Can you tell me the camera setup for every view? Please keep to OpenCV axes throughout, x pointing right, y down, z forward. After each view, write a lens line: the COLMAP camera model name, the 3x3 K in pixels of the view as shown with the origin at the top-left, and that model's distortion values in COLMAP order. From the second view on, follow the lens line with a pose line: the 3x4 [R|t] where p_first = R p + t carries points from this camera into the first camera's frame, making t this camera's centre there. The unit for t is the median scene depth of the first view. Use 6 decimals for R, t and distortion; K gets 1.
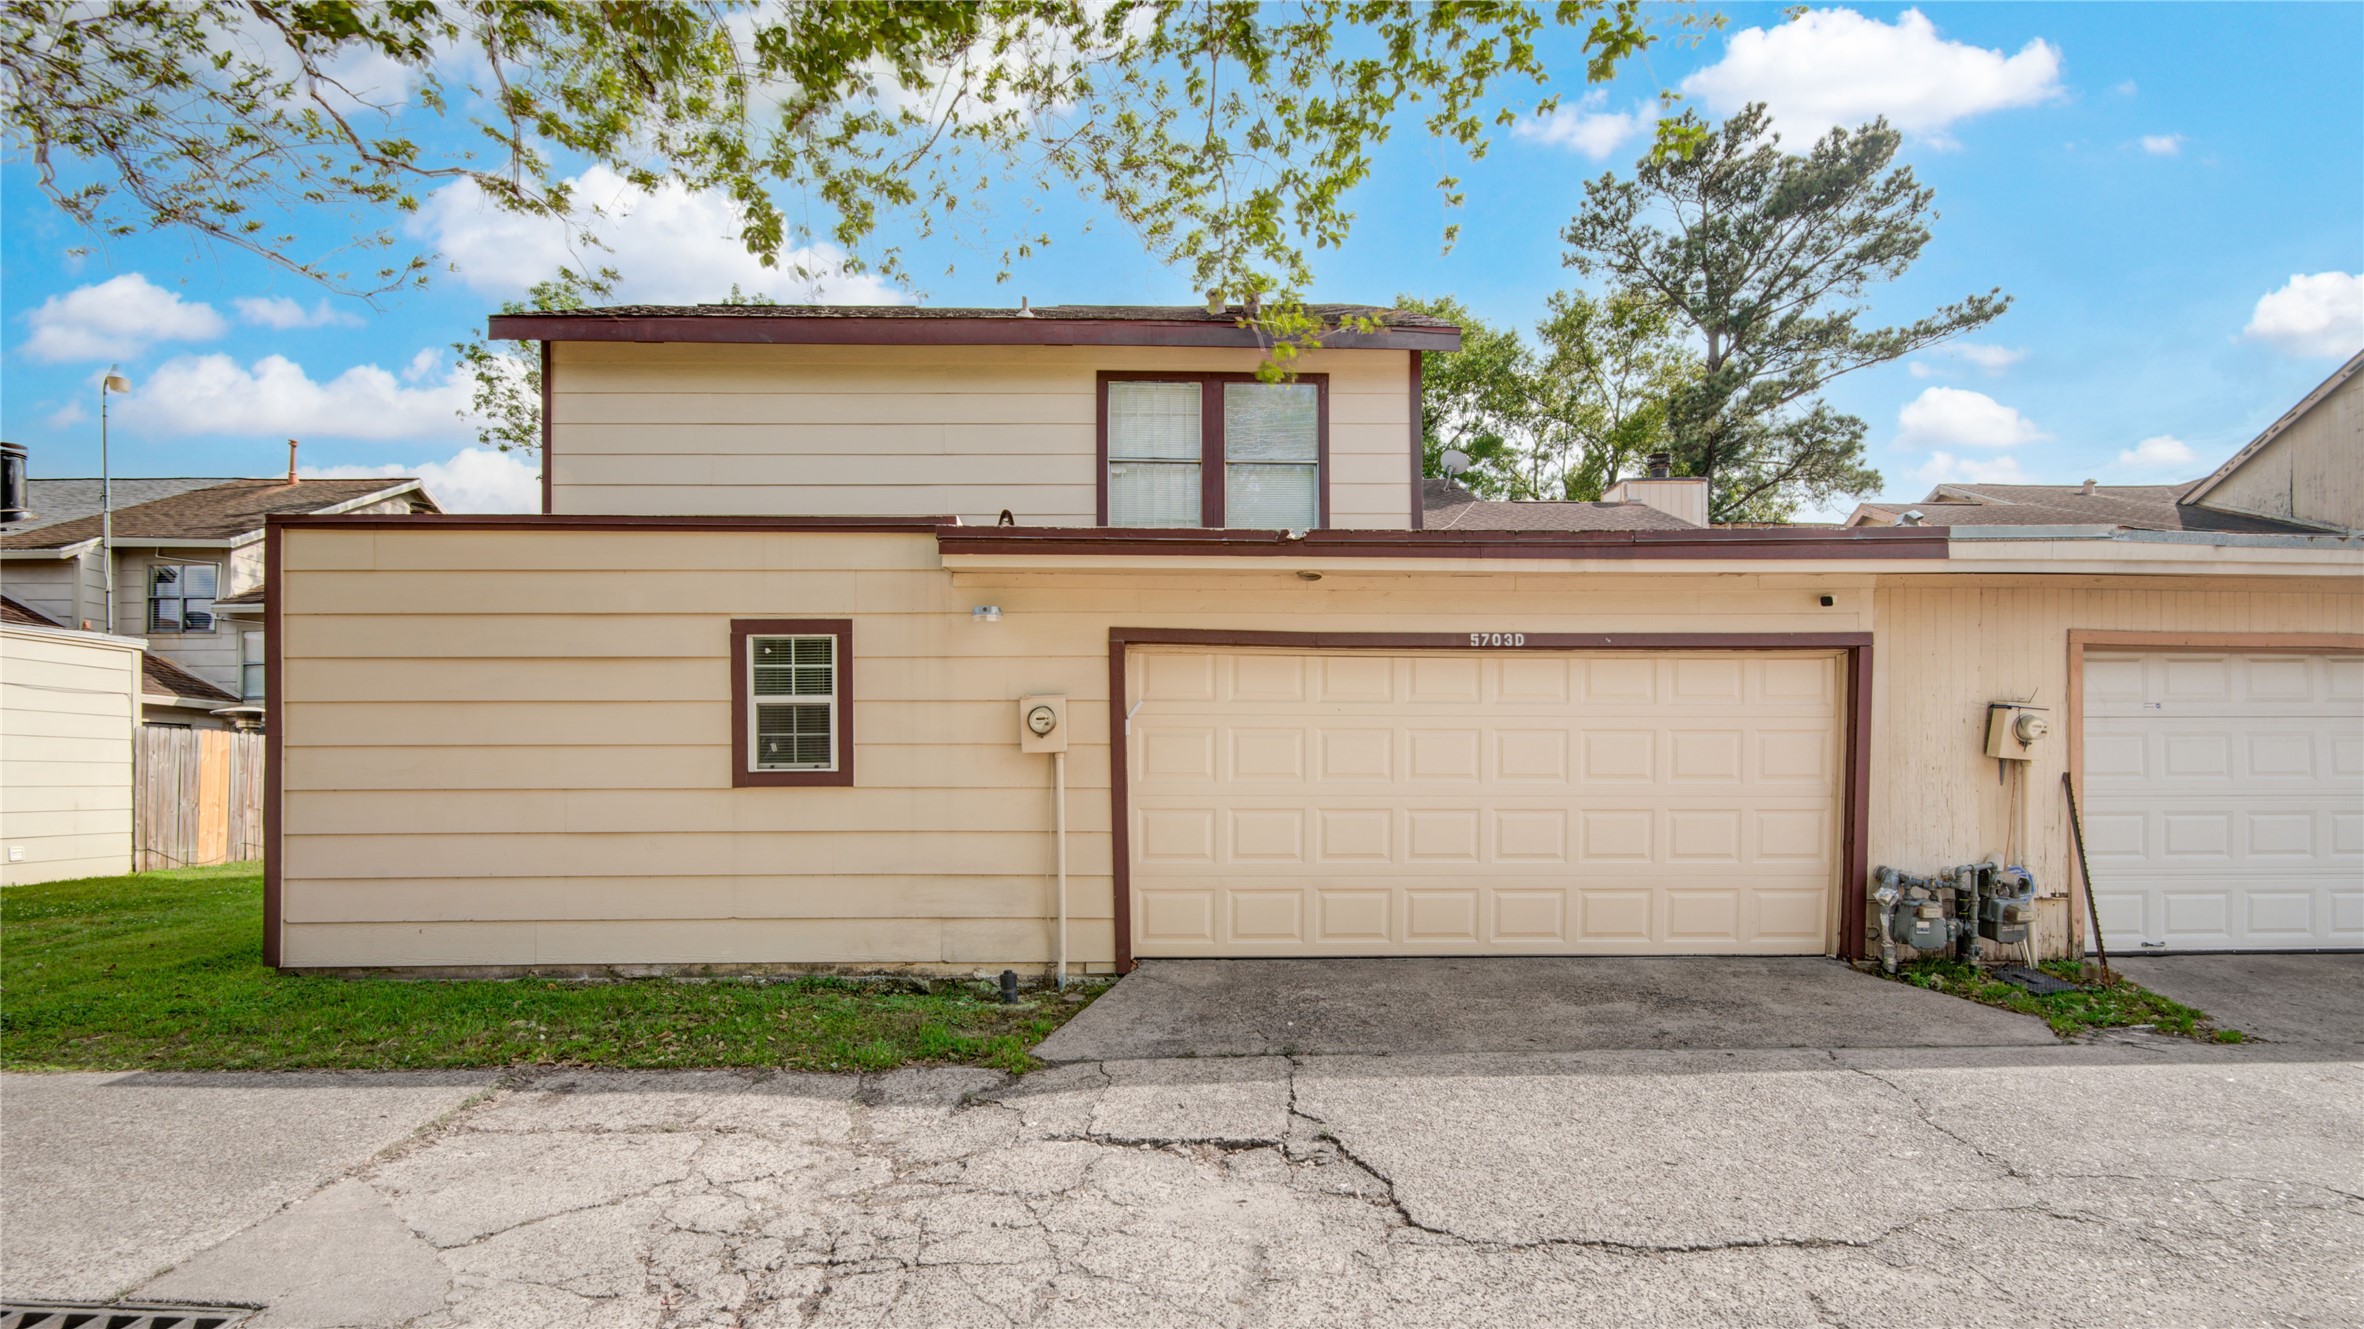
lens RADIAL K [[1070.9, 0, 1180.3], [0, 1070.9, 781.8], [0, 0, 1]] dist [0.000104, -0.000911]
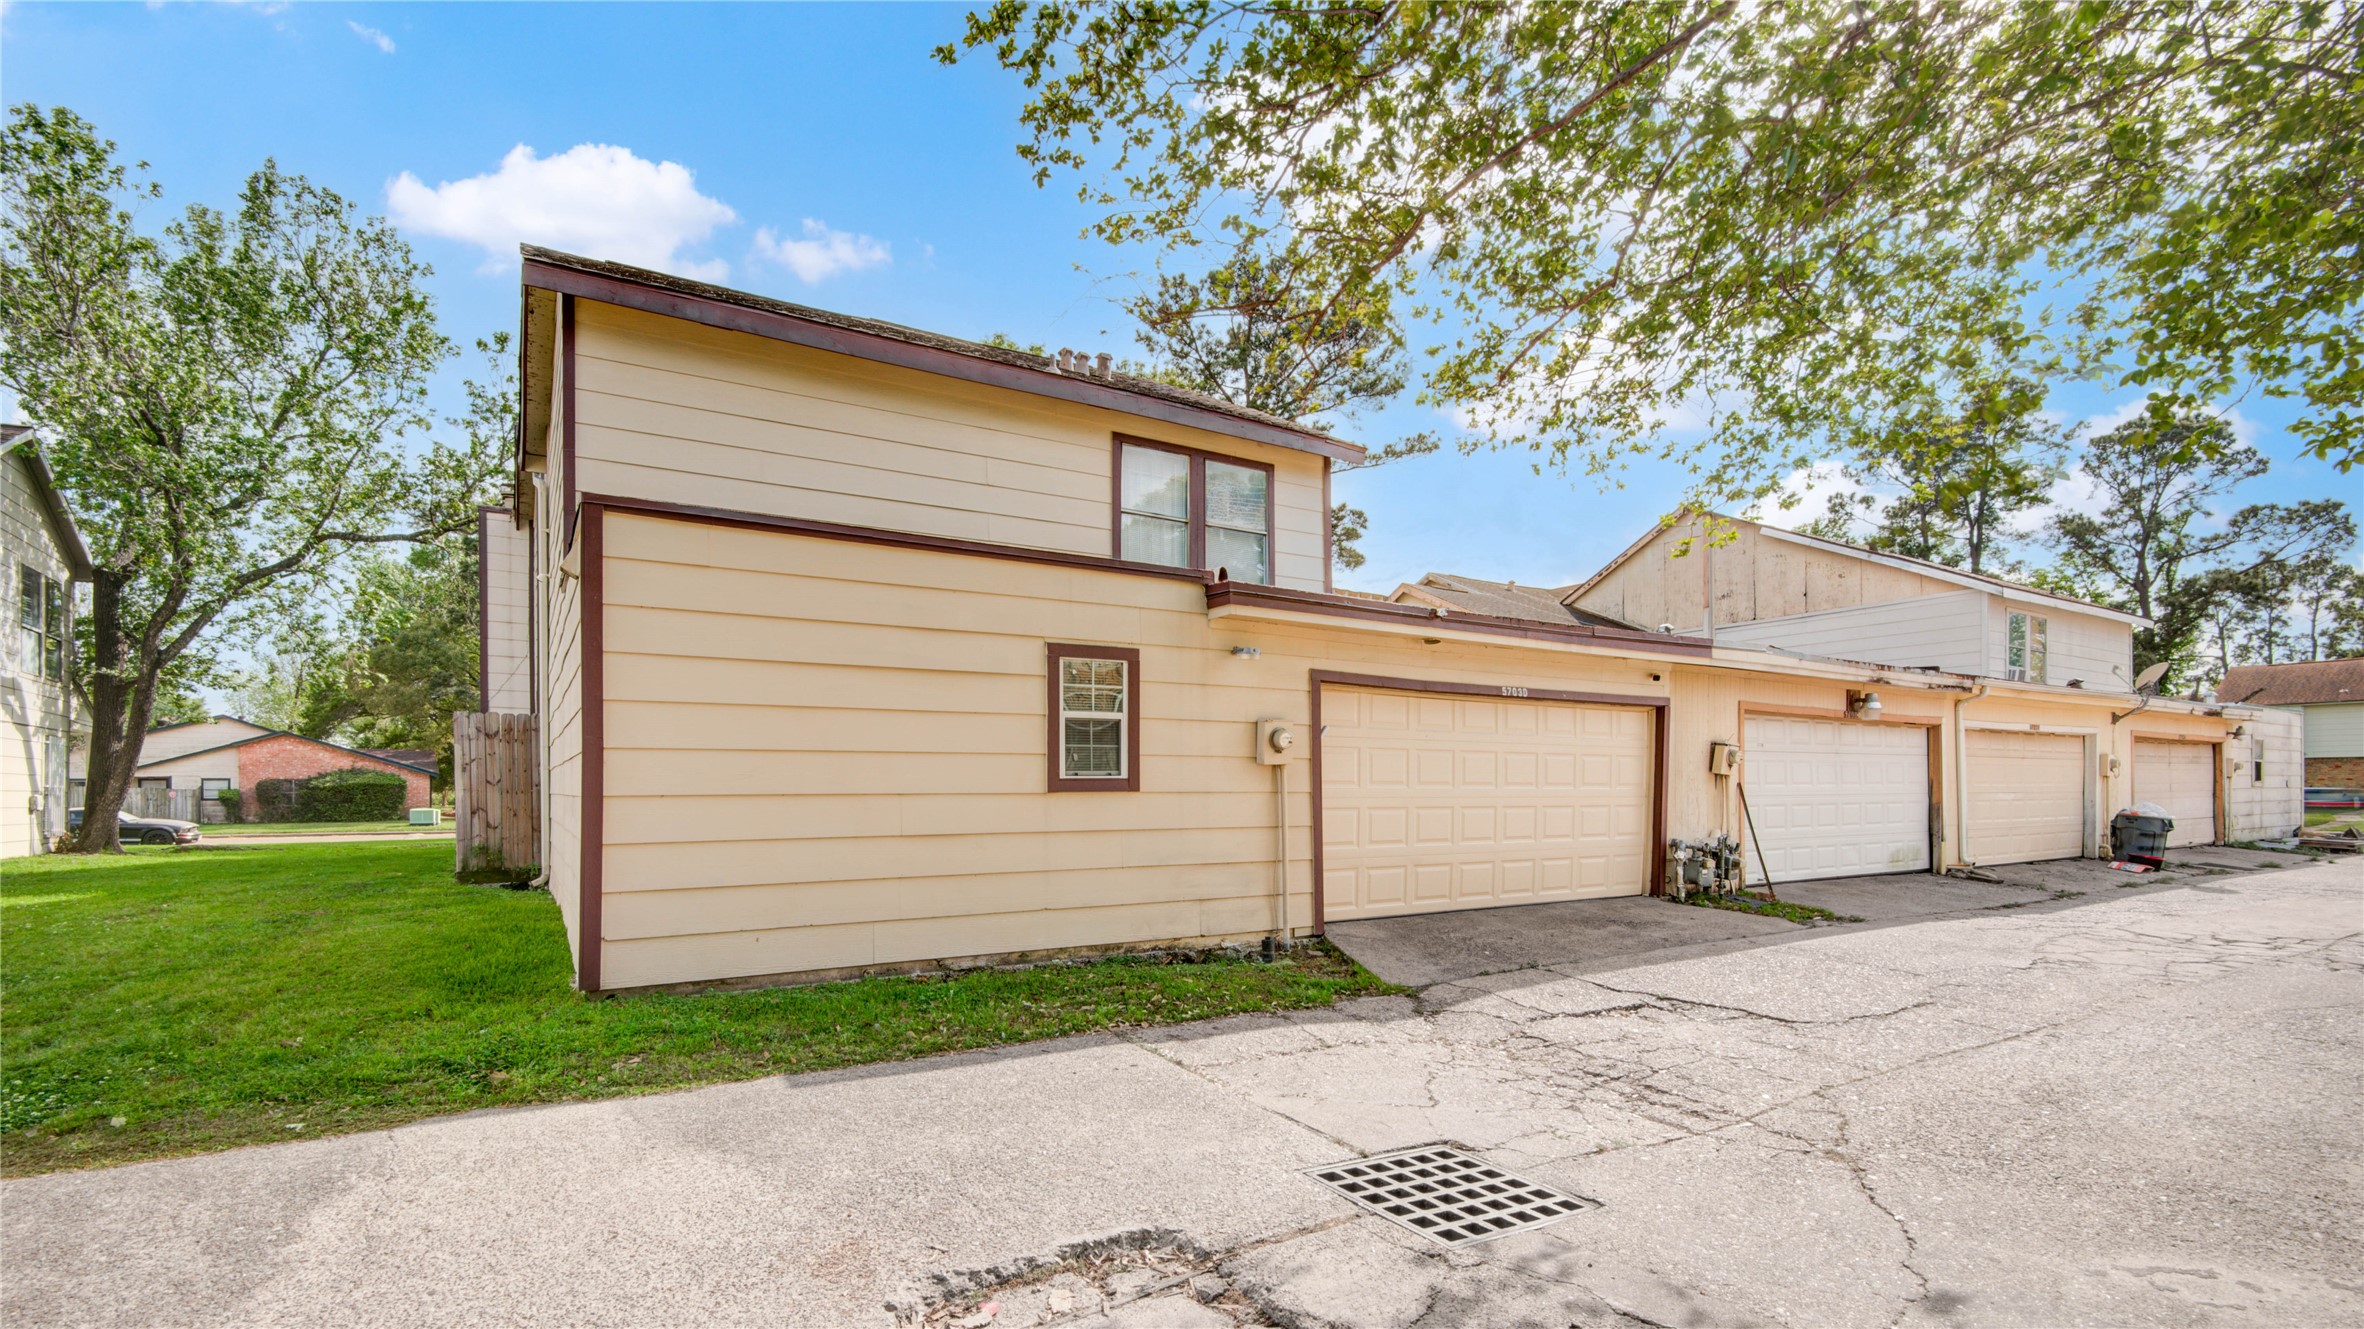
lens RADIAL K [[1070.9, 0, 1180.3], [0, 1070.9, 781.8], [0, 0, 1]] dist [0.000104, -0.000911]
pose [[0.859913, 0.003501, 0.510429, -0.868866], [0.001081, 0.999962, -0.008678, 0.004390], [-0.510440, 0.008014, 0.859876, -0.036856]]
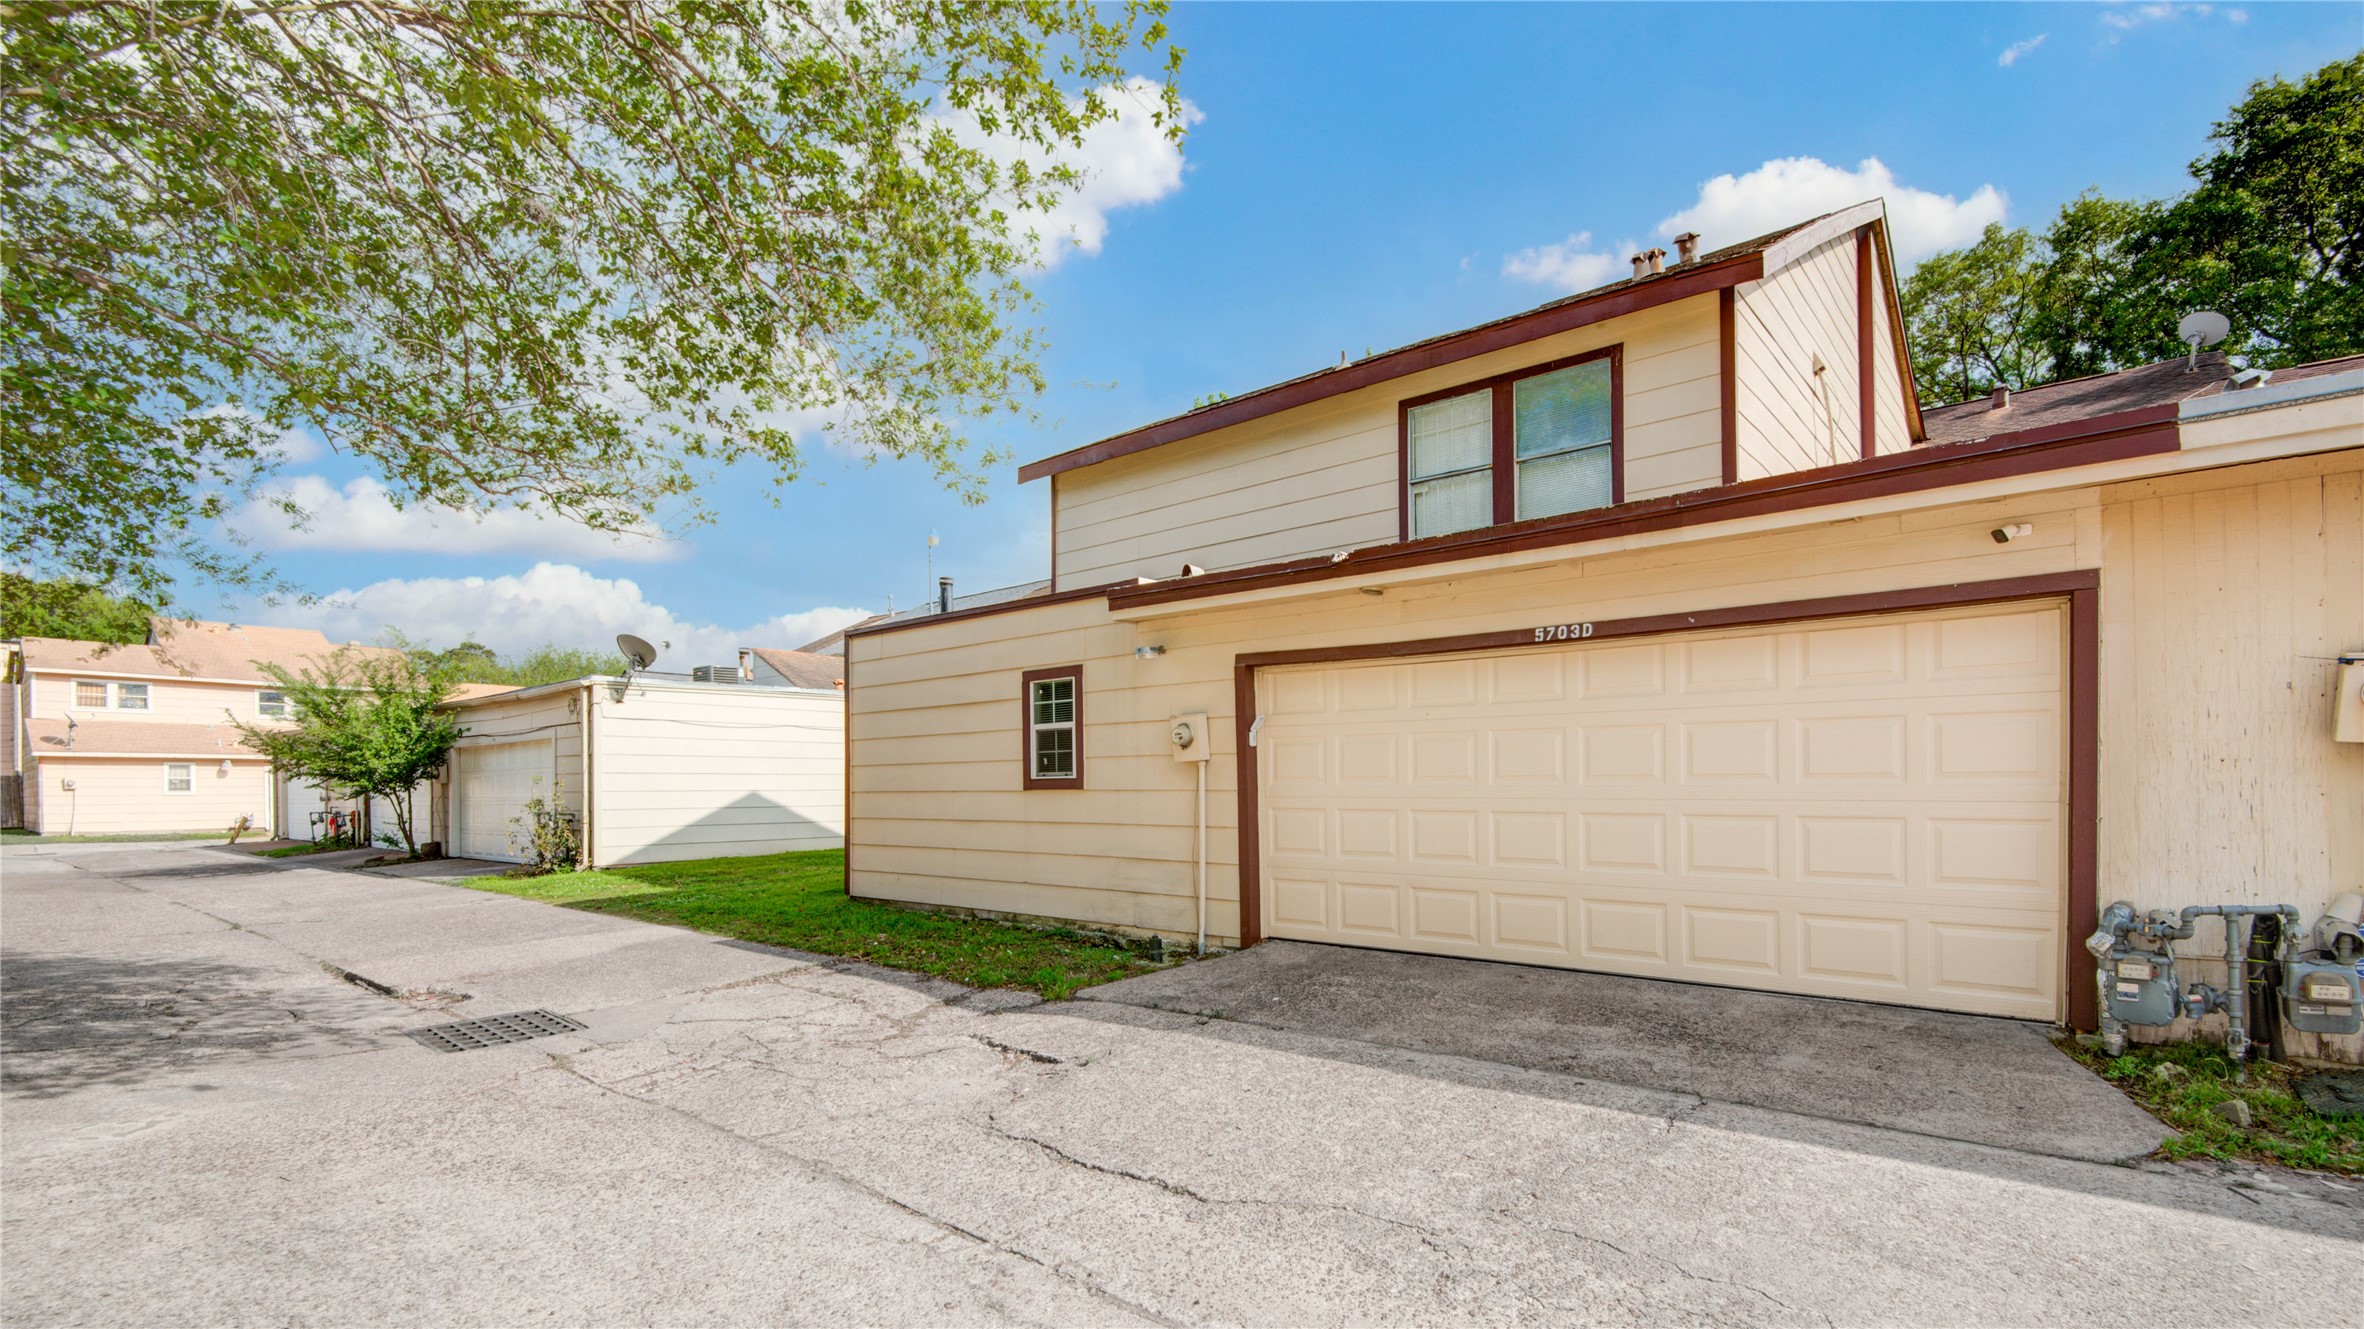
lens RADIAL K [[1070.9, 0, 1180.3], [0, 1070.9, 781.8], [0, 0, 1]] dist [0.000104, -0.000911]
pose [[0.747505, -0.005756, -0.664232, 0.677575], [0.003040, 0.999982, -0.005244, 0.002445], [0.664250, 0.001901, 0.747508, 0.077007]]
